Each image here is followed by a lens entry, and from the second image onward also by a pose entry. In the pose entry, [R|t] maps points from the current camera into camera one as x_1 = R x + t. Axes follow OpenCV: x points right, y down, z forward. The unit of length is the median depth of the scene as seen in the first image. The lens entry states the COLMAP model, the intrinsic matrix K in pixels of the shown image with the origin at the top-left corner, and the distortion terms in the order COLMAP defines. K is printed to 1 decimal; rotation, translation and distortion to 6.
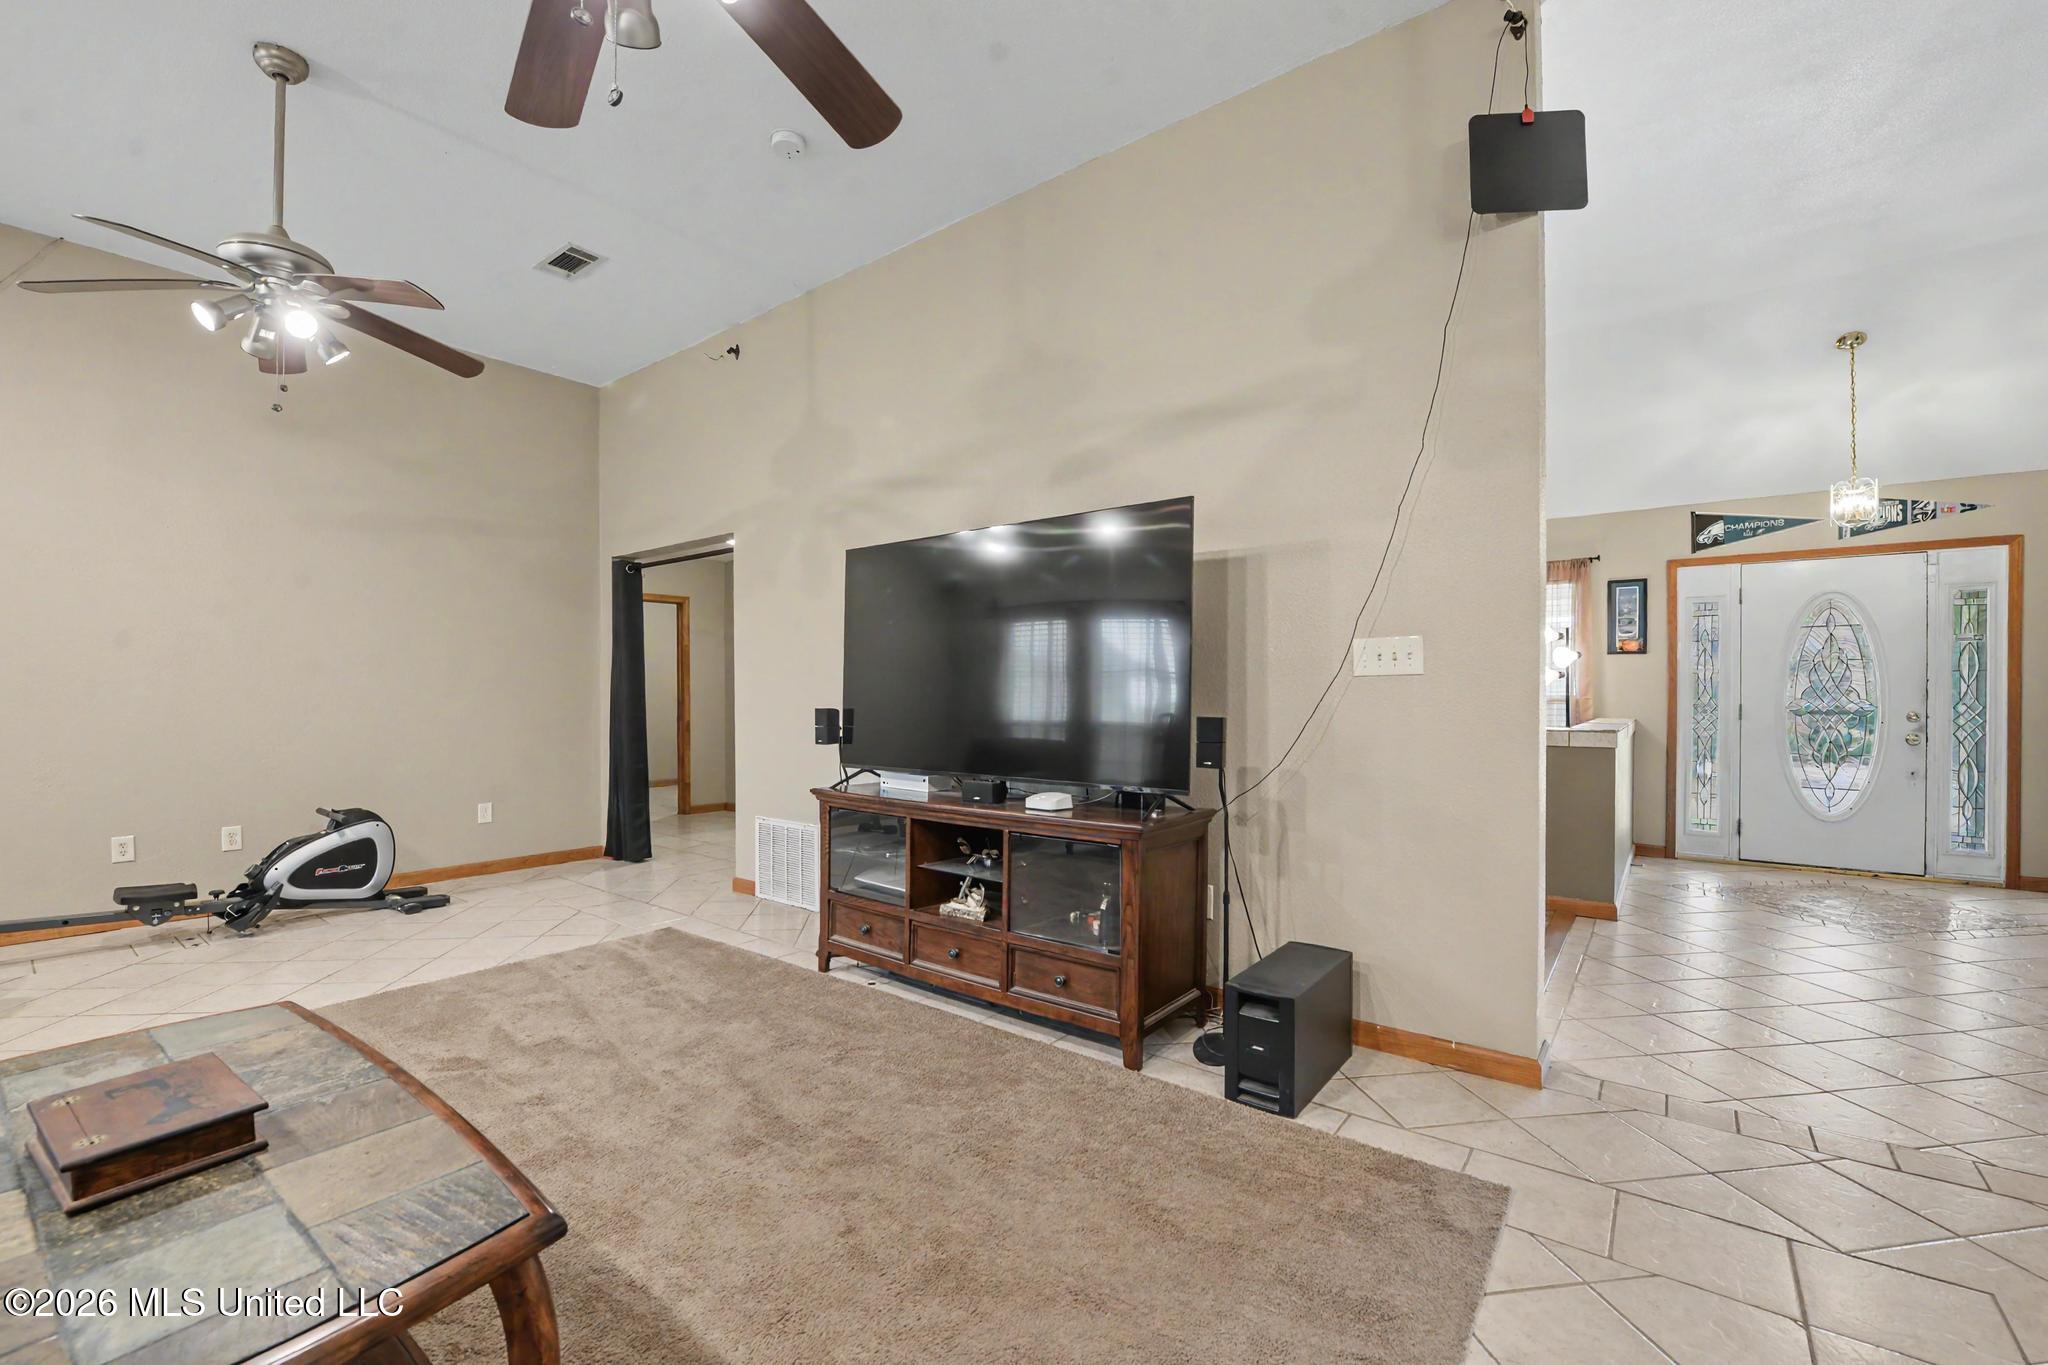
lens RADIAL K [[845.9, 0, 1012.8], [0, 845.9, 689.4], [0, 0, 1]] dist [-0.016442, 0.000094]
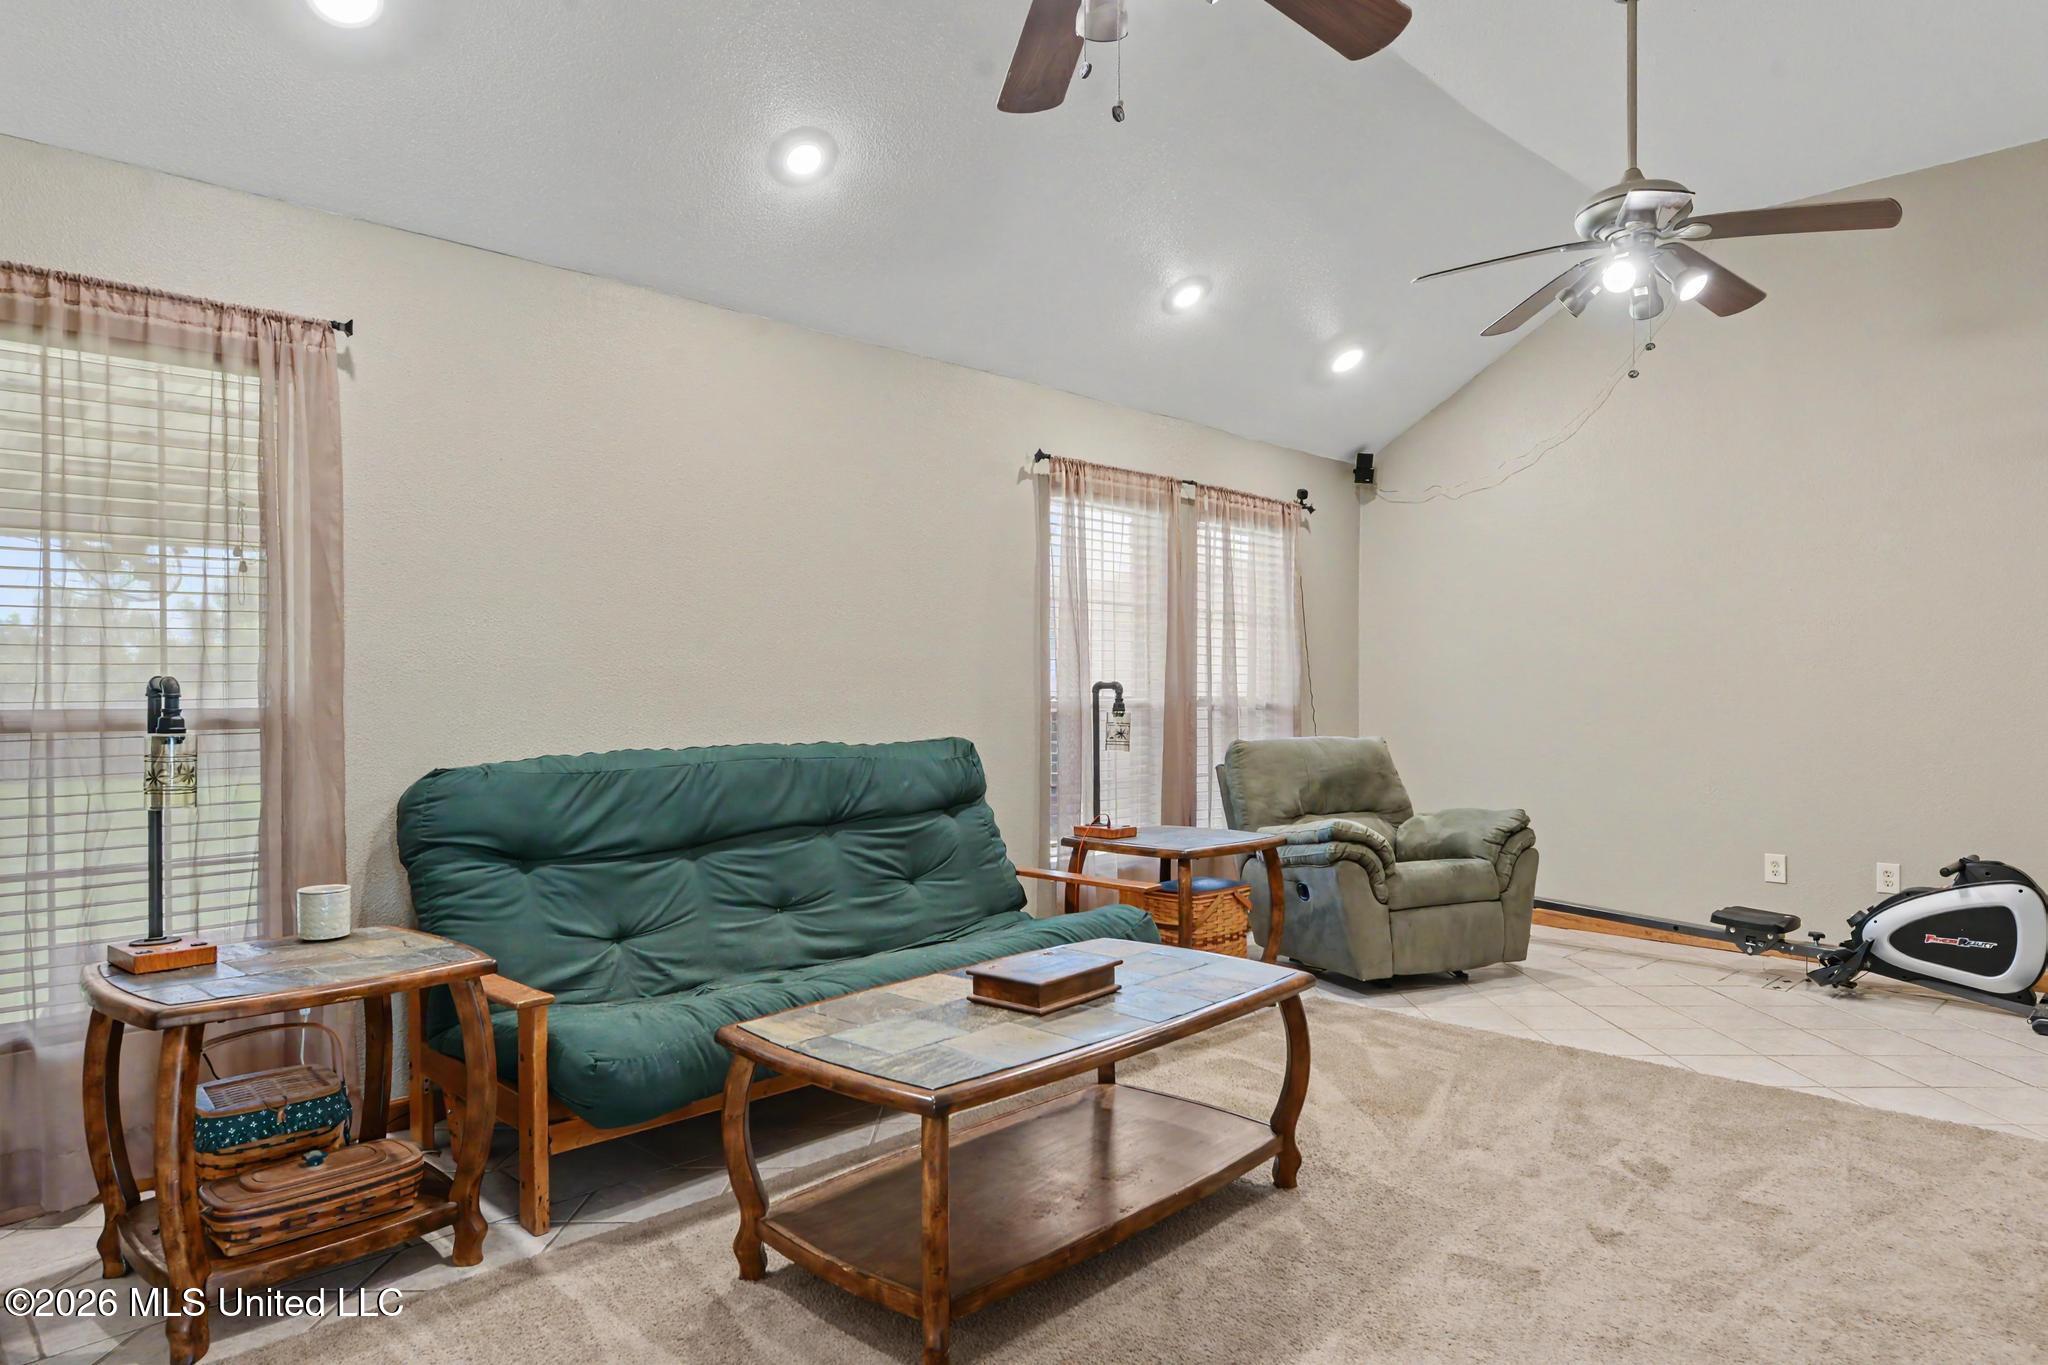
lens RADIAL K [[1213.6, 0, 1024.0], [0, 1213.6, 682.5], [0, 0, 1]] dist [0.004316, 0.001126]
pose [[-0.124489, -0.012412, -0.992143, 0.357899], [0.006736, 0.999888, -0.013354, 0.003403], [0.992198, -0.008345, -0.124391, 0.379350]]
